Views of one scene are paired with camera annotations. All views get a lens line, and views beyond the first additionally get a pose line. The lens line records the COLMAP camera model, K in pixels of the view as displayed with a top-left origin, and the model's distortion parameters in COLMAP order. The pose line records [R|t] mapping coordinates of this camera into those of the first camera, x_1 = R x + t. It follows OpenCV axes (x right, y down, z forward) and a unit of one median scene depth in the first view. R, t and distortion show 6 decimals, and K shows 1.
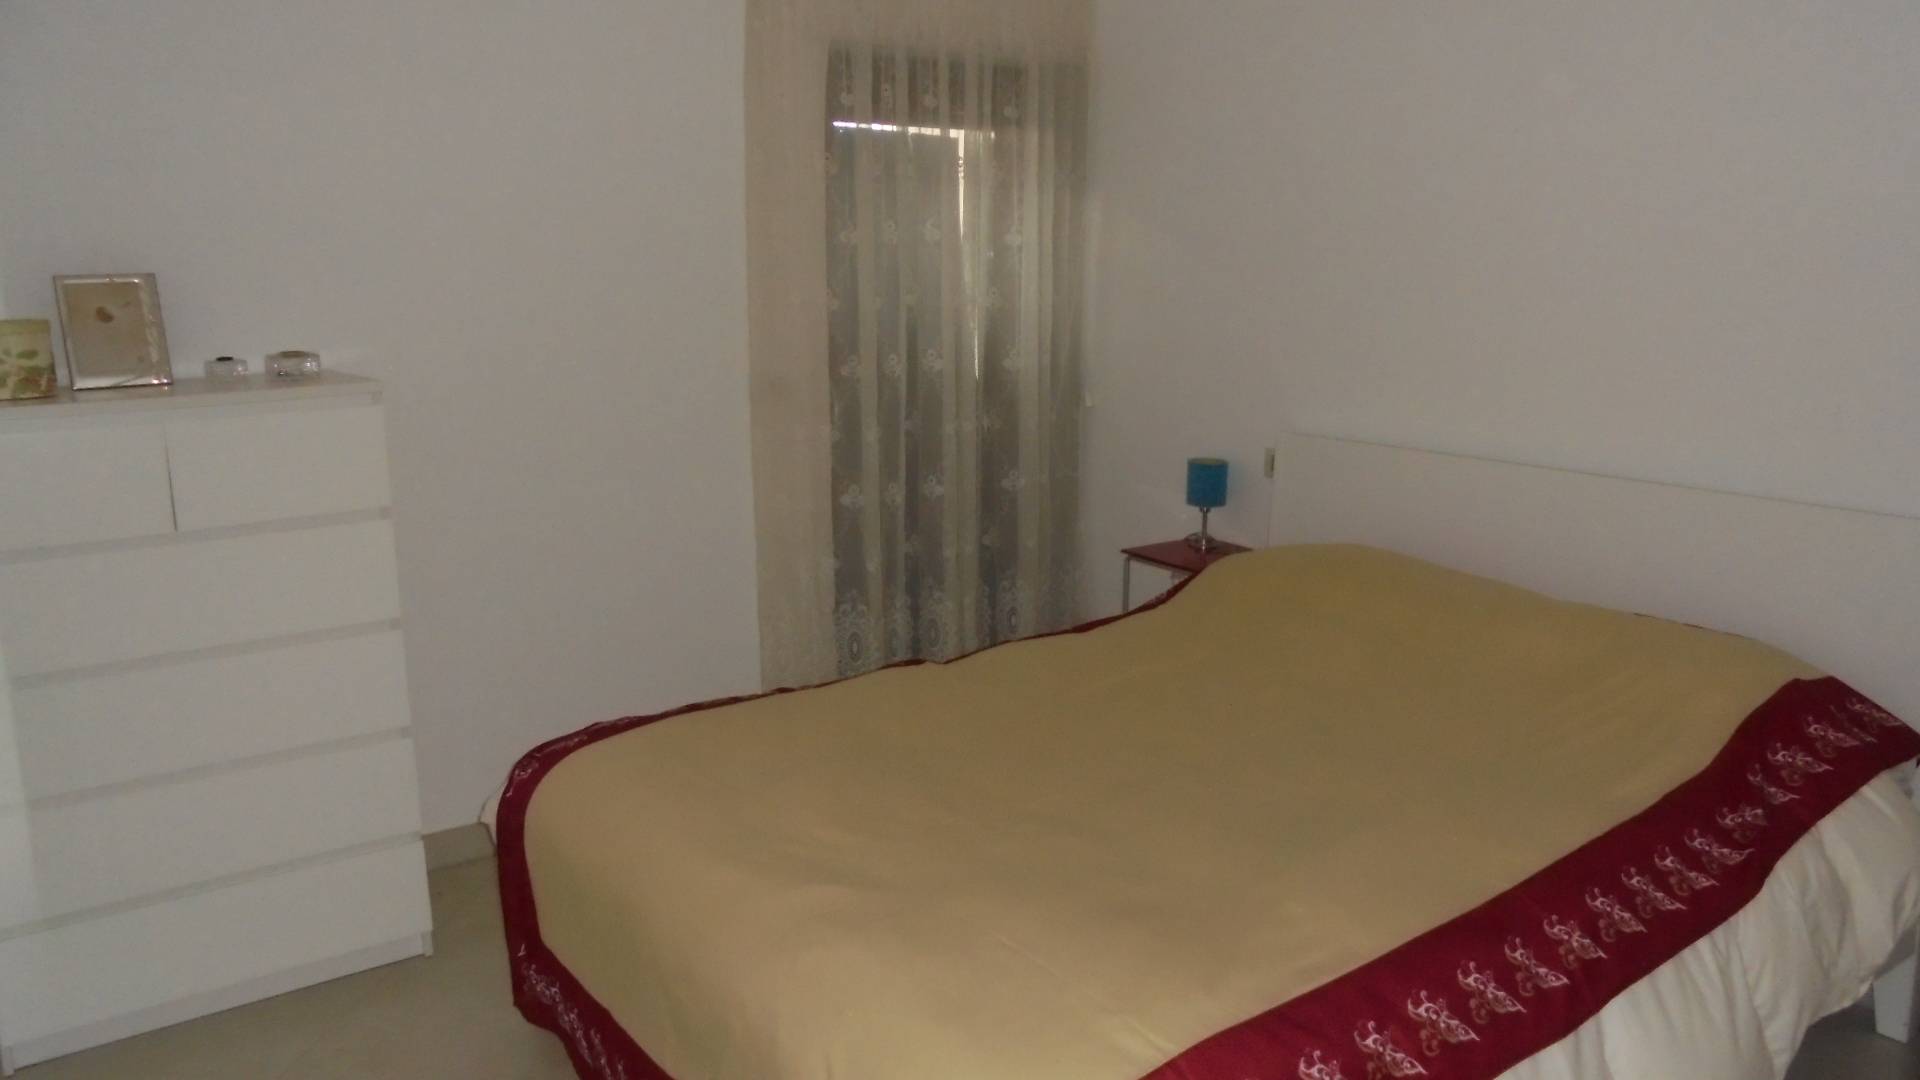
lens RADIAL K [[1505.0, 0, 954.0], [0, 1505.0, 556.8], [0, 0, 1]] dist [-0.085239, 0.076292]
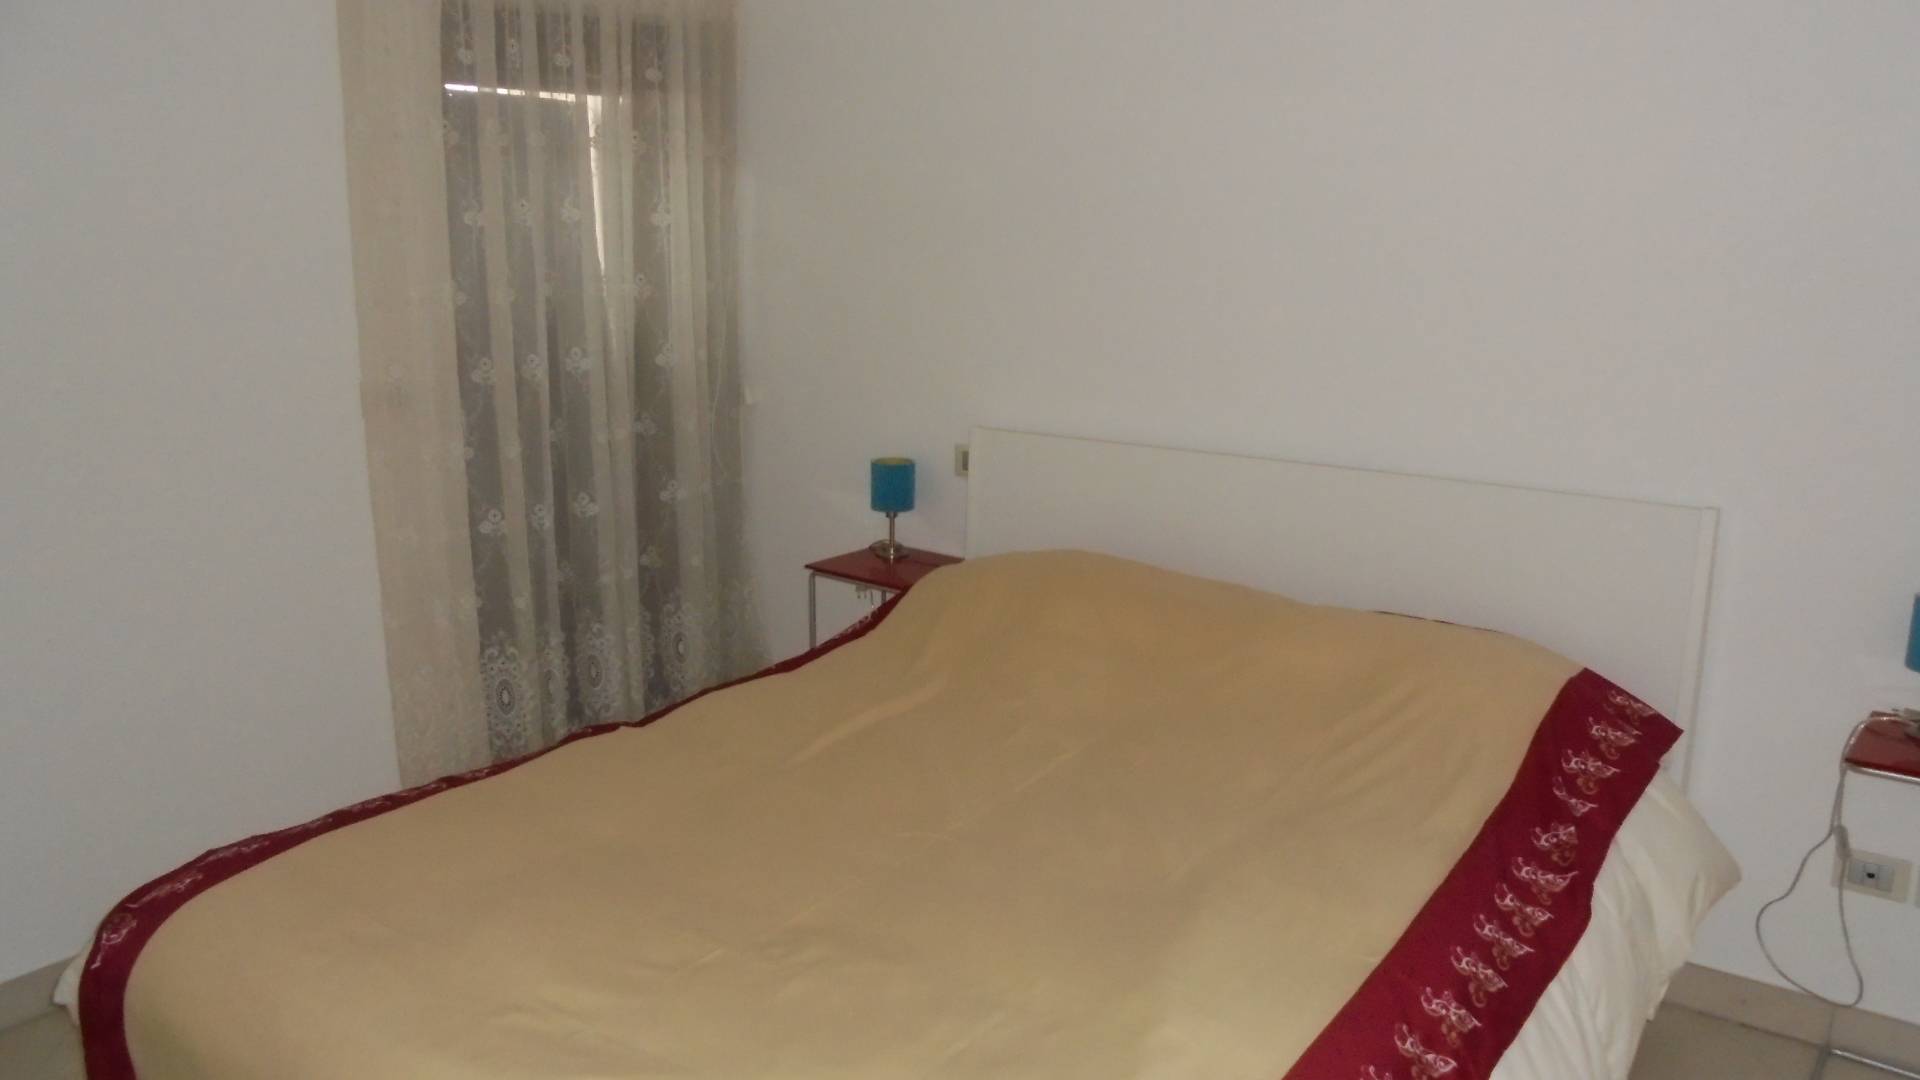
lens RADIAL K [[1505.0, 0, 954.6], [0, 1505.0, 539.9], [0, 0, 1]] dist [-0.085239, 0.076292]
pose [[0.960458, -0.057203, 0.272485, -0.049808], [0.055569, 0.998361, 0.013718, -0.028479], [-0.272823, 0.001966, 0.962062, 0.115729]]
